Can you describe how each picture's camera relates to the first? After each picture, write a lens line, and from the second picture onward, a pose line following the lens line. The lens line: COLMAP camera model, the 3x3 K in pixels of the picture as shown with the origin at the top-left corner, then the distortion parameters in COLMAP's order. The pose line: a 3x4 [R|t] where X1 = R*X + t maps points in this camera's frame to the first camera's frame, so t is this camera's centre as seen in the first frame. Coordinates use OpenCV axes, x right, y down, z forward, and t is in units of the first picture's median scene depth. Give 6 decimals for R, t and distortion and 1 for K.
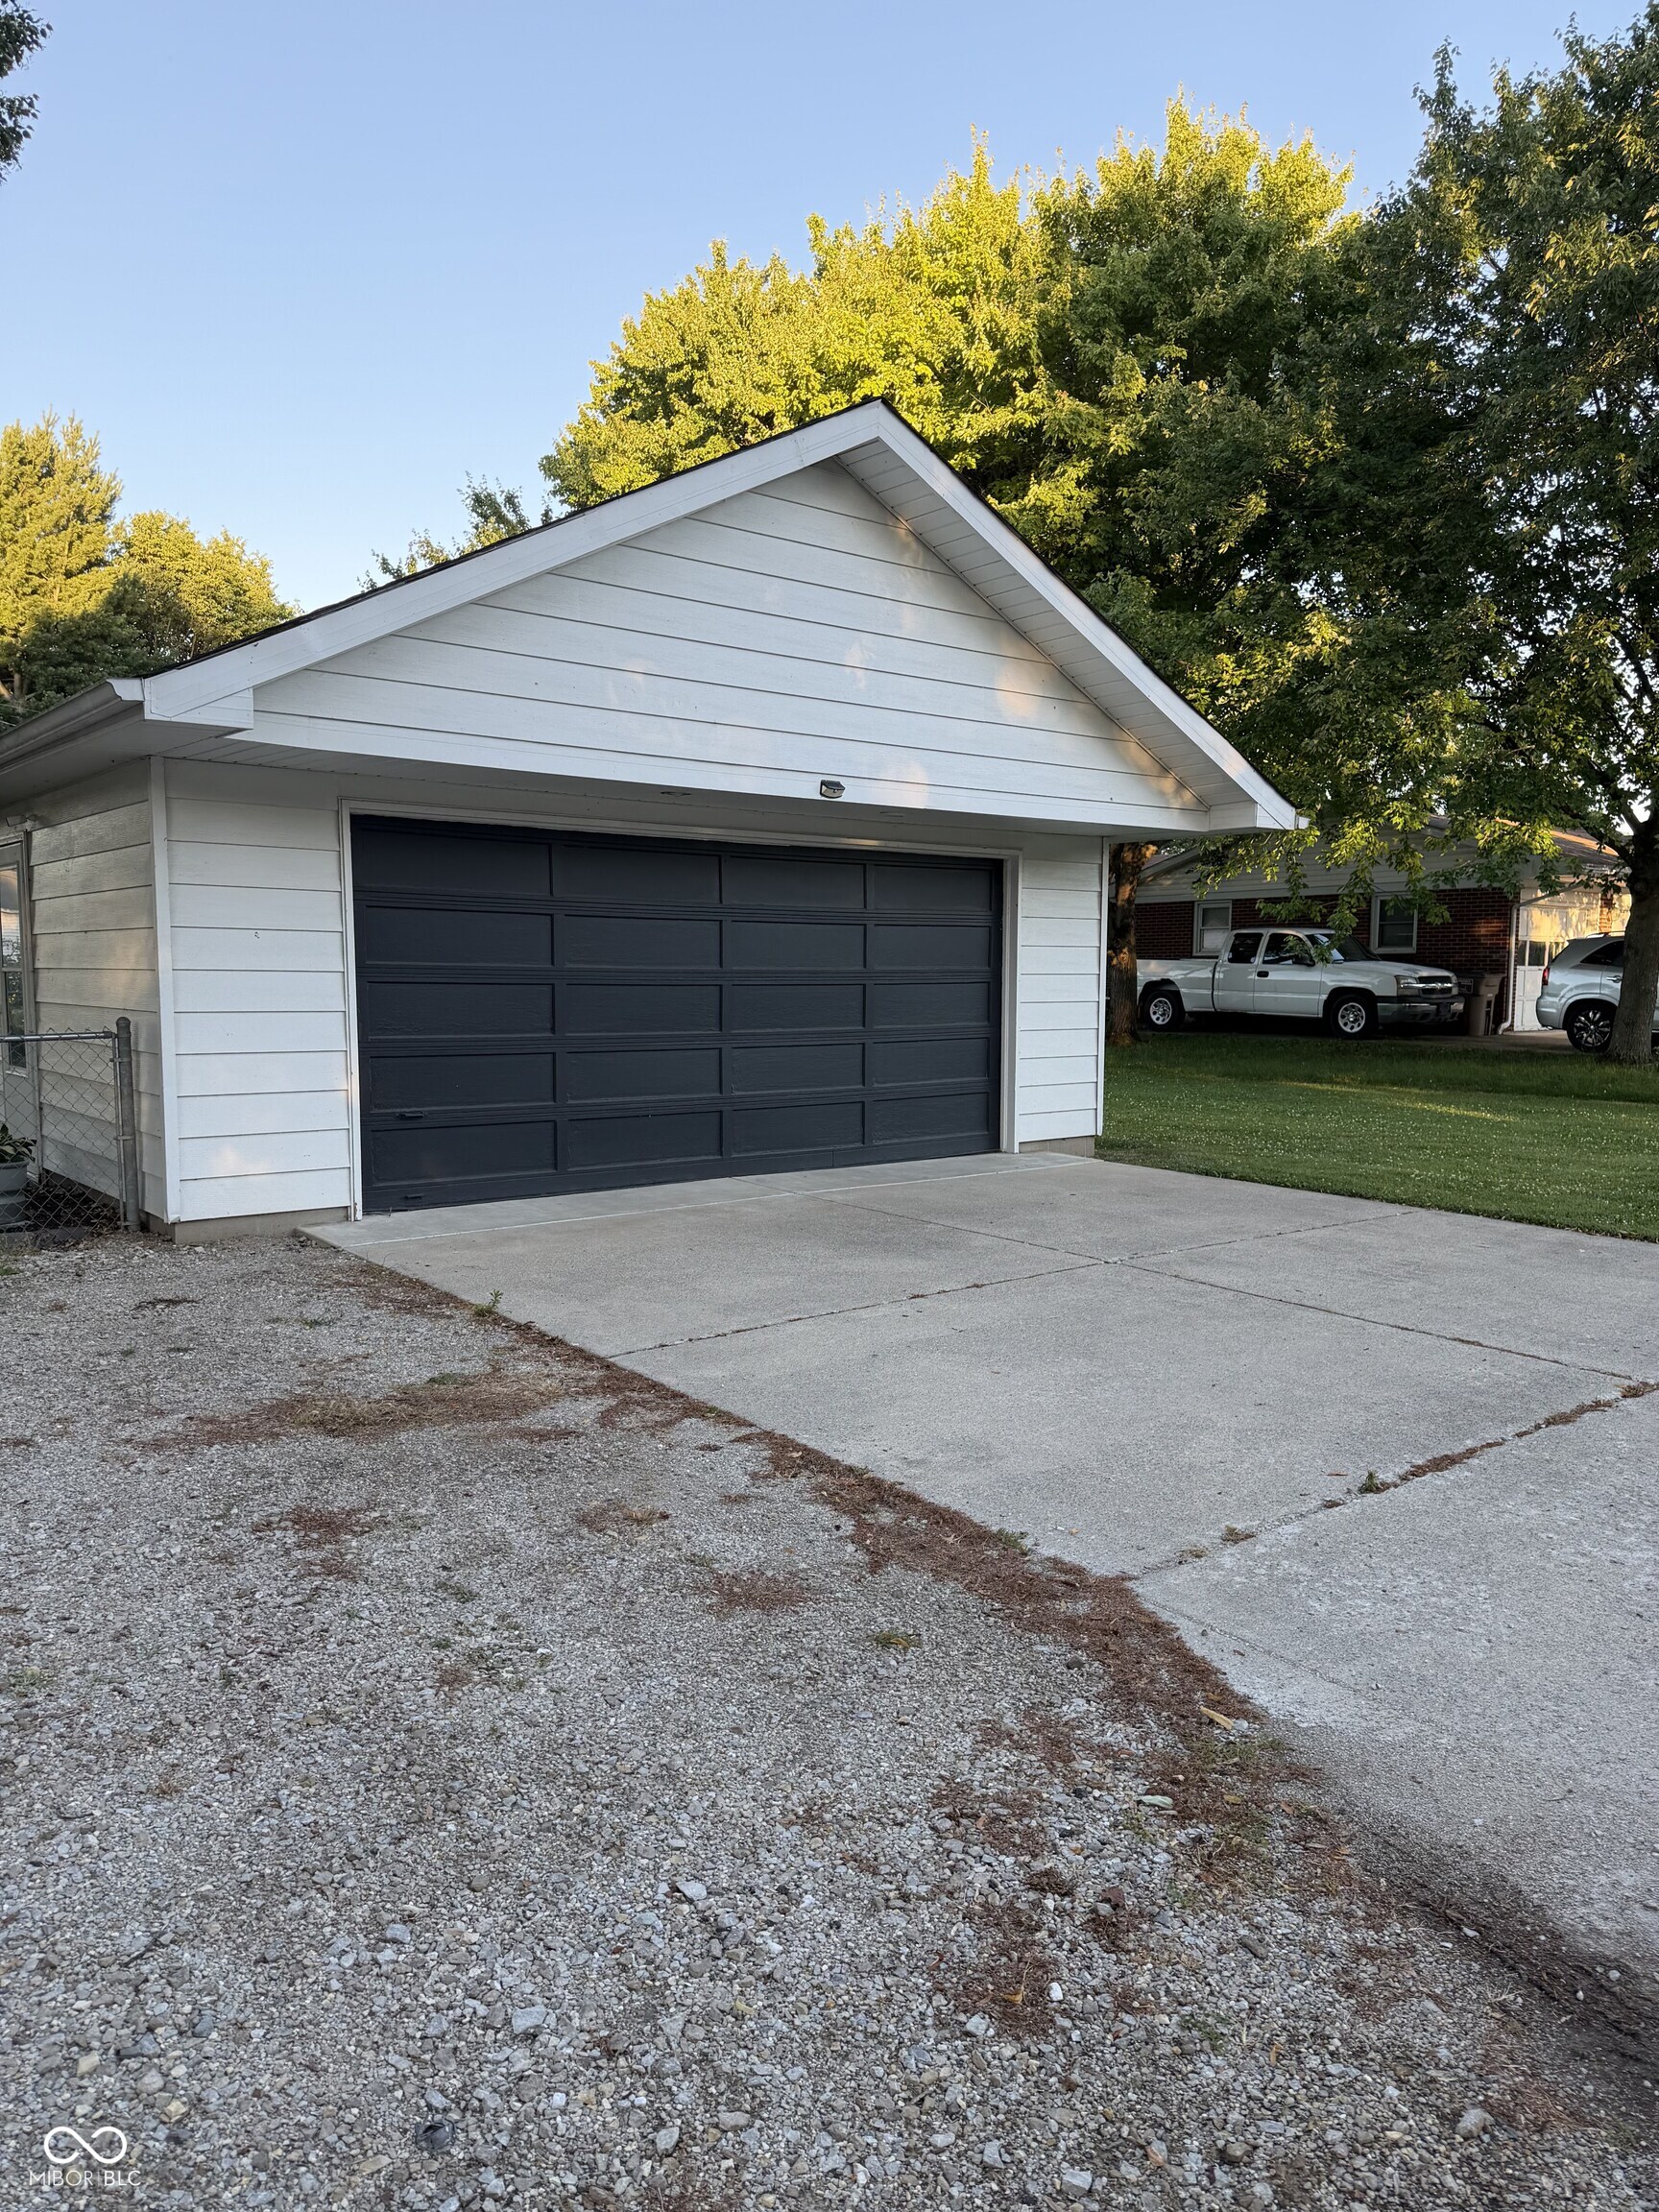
lens RADIAL K [[1564.0, 0, 829.5], [0, 1564.0, 1106.0], [0, 0, 1]] dist [0.057129, -0.047661]
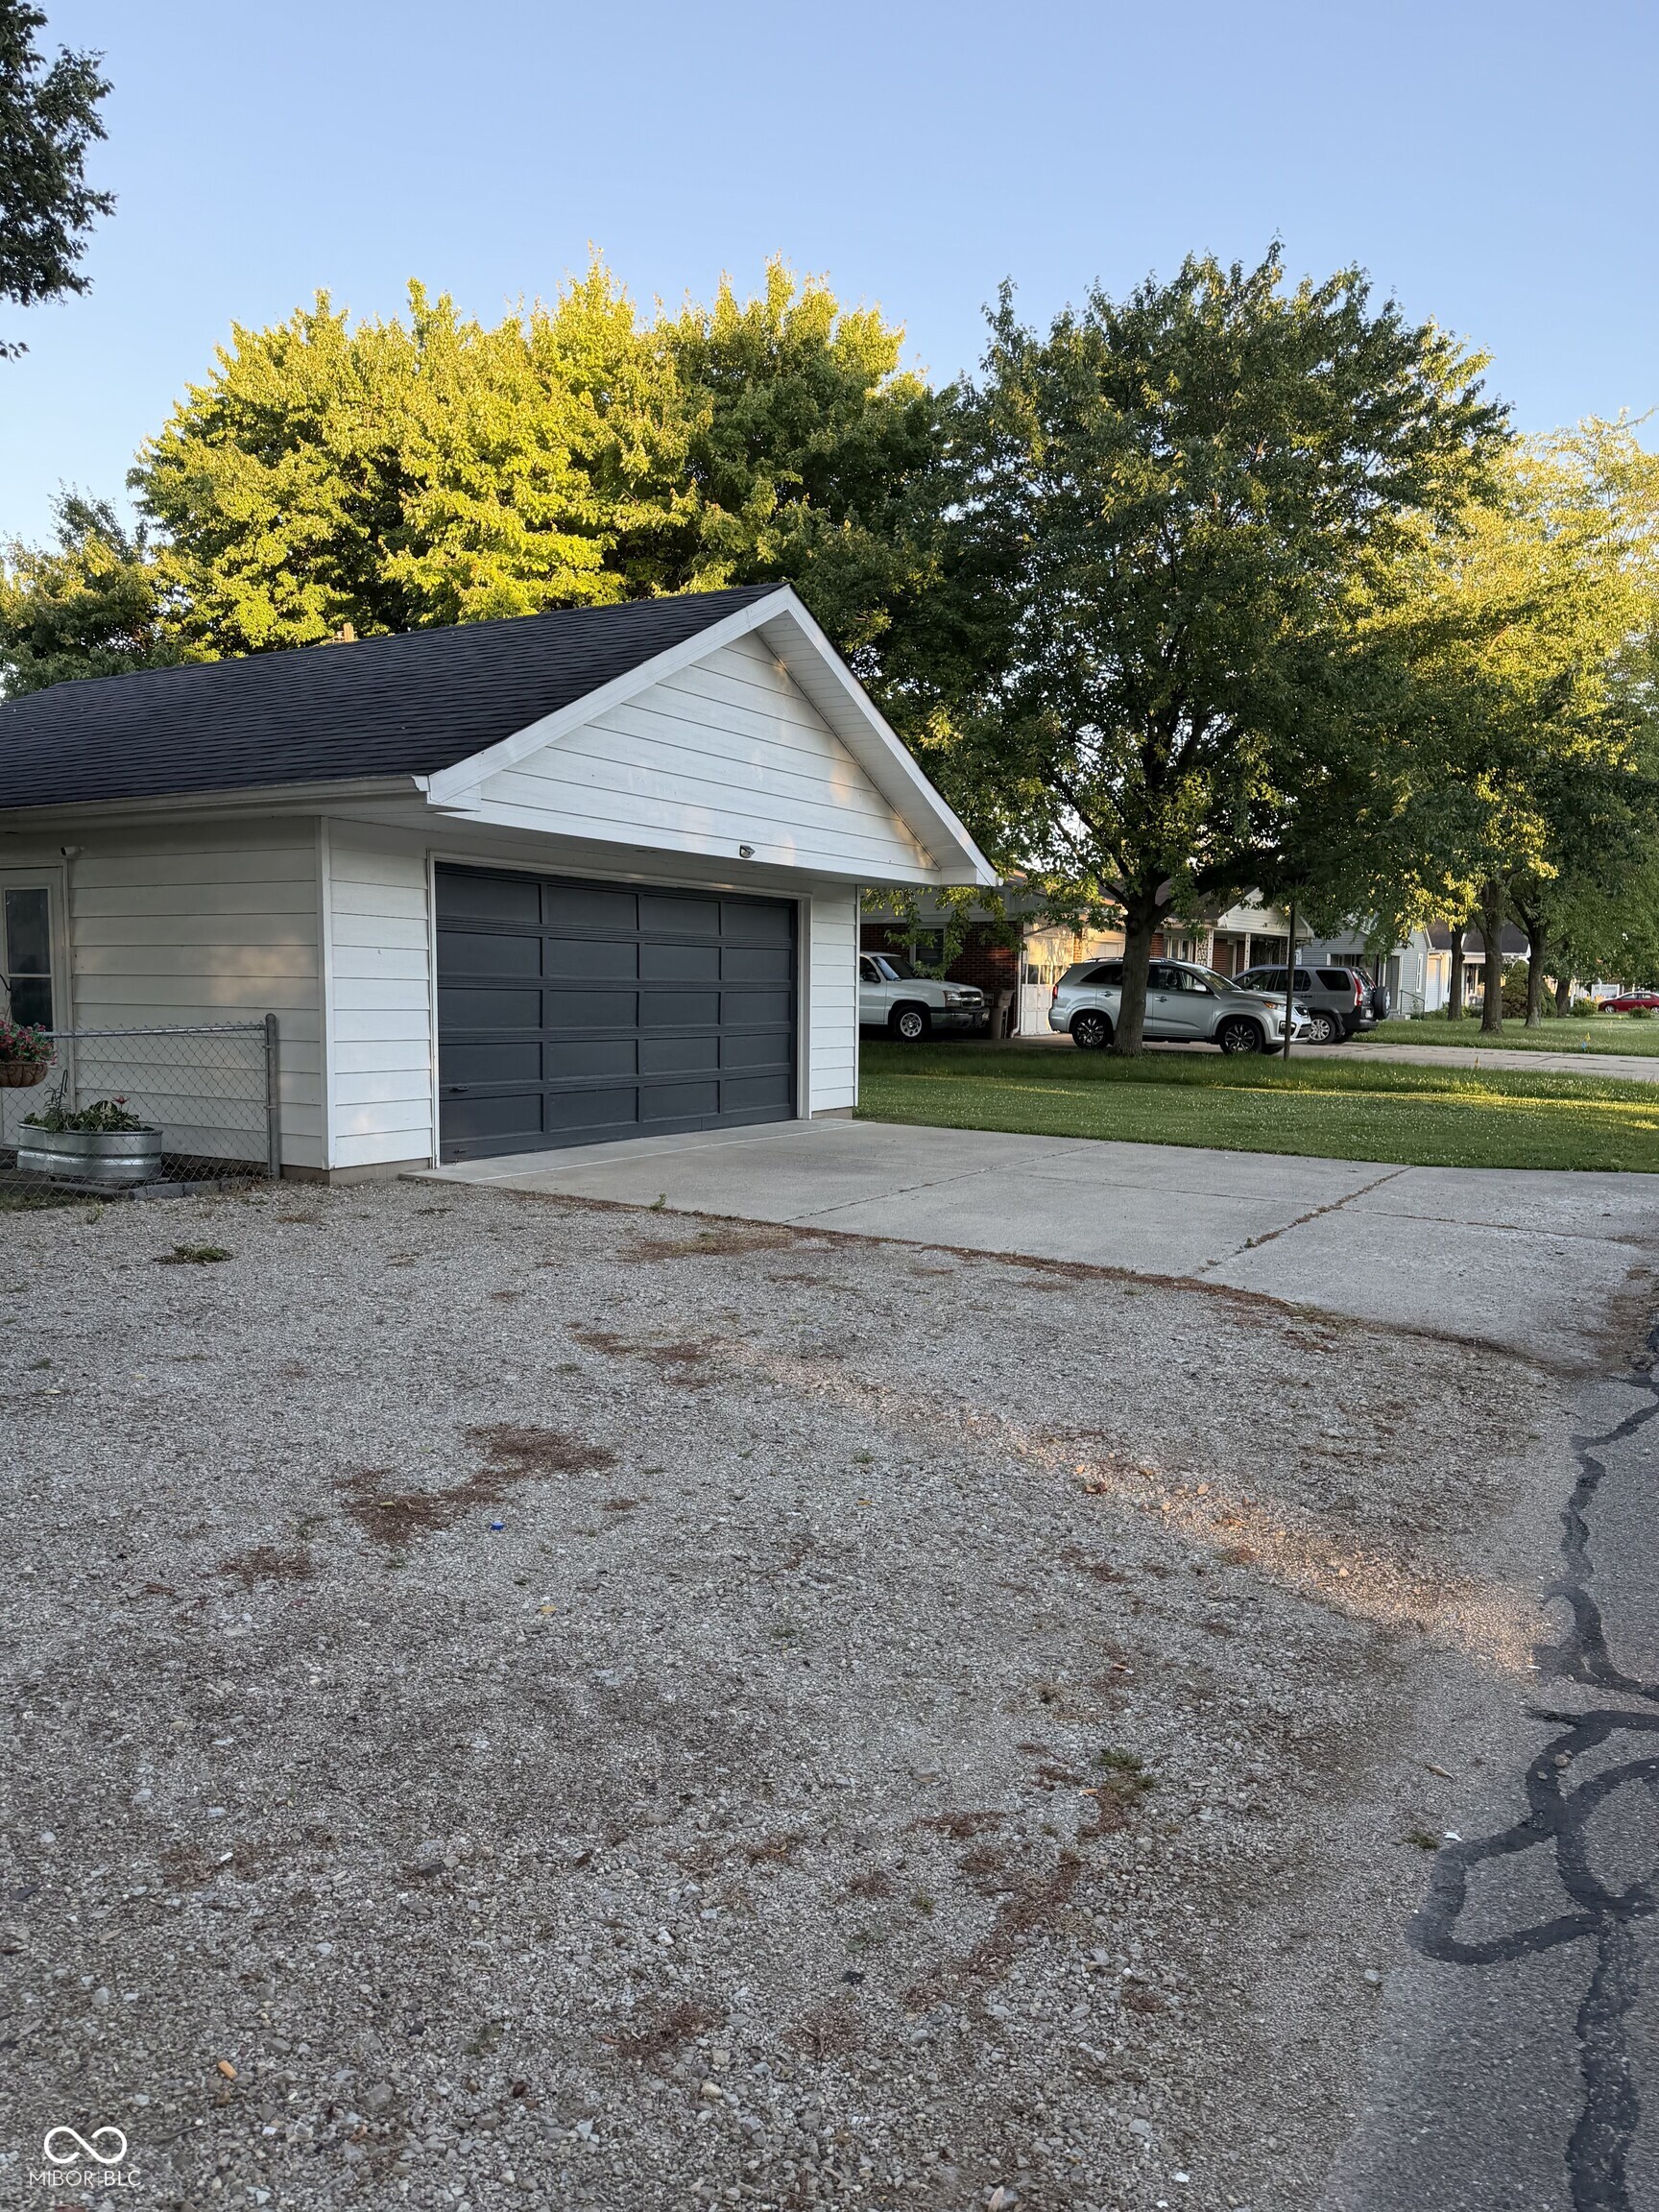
lens RADIAL K [[1533.1, 0, 834.4], [0, 1533.1, 1112.1], [0, 0, 1]] dist [0.150223, -0.227433]
pose [[0.939248, -0.023031, 0.342467, -0.178803], [0.024590, 0.999698, -0.000210, 0.014291], [-0.342358, 0.008619, 0.939530, -0.141164]]
